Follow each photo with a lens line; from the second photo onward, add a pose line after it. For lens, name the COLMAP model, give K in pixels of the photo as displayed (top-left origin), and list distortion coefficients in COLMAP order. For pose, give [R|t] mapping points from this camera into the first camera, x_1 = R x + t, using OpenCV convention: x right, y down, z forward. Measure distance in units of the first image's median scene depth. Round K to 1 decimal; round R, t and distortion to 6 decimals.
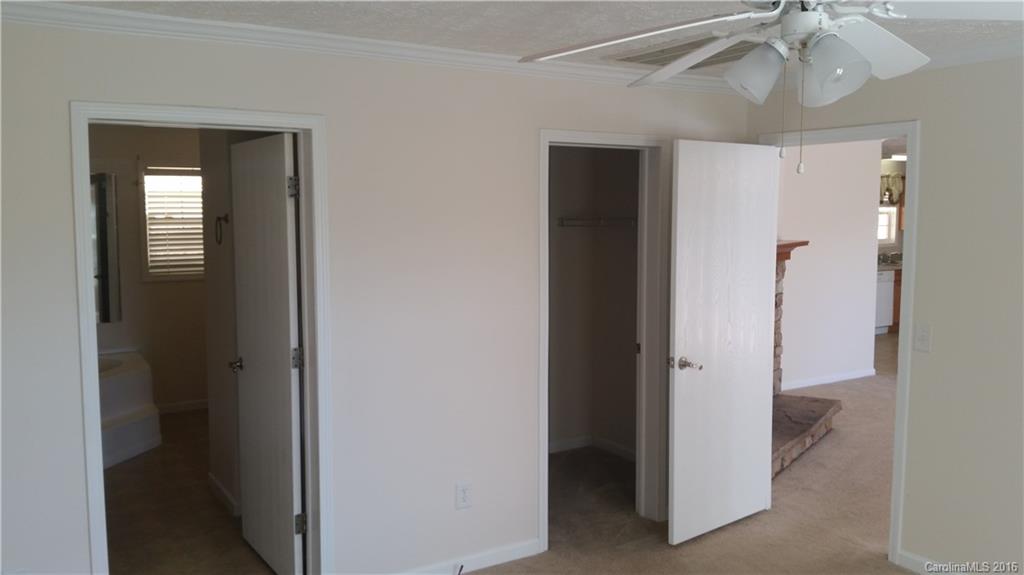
lens RADIAL K [[826.2, 0, 512.0], [0, 826.2, 287.5], [0, 0, 1]] dist [0.134623, -0.279949]
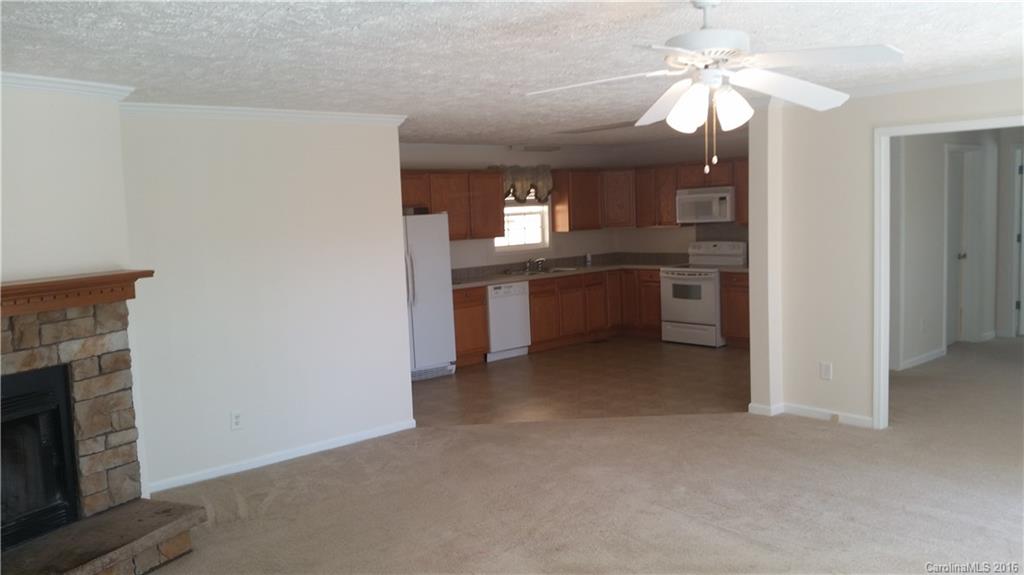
lens RADIAL K [[826.2, 0, 512.0], [0, 826.2, 287.5], [0, 0, 1]] dist [0.134623, -0.279949]
pose [[0.987500, -0.051092, 0.149109, 0.294887], [0.051199, 0.998684, 0.003126, -0.016108], [-0.149072, 0.004547, 0.988816, 0.162024]]
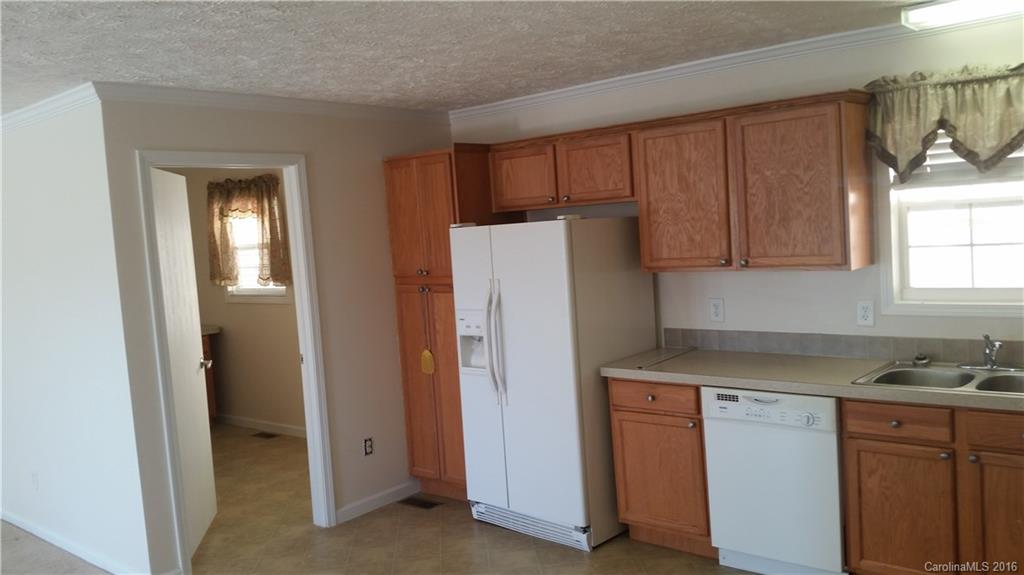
lens RADIAL K [[826.2, 0, 512.0], [0, 826.2, 287.5], [0, 0, 1]] dist [0.134623, -0.279949]
pose [[0.306817, 0.056894, -0.950067, 0.666382], [-0.025906, 0.998341, 0.051419, -0.069282], [0.951416, 0.008836, 0.307782, 0.745965]]
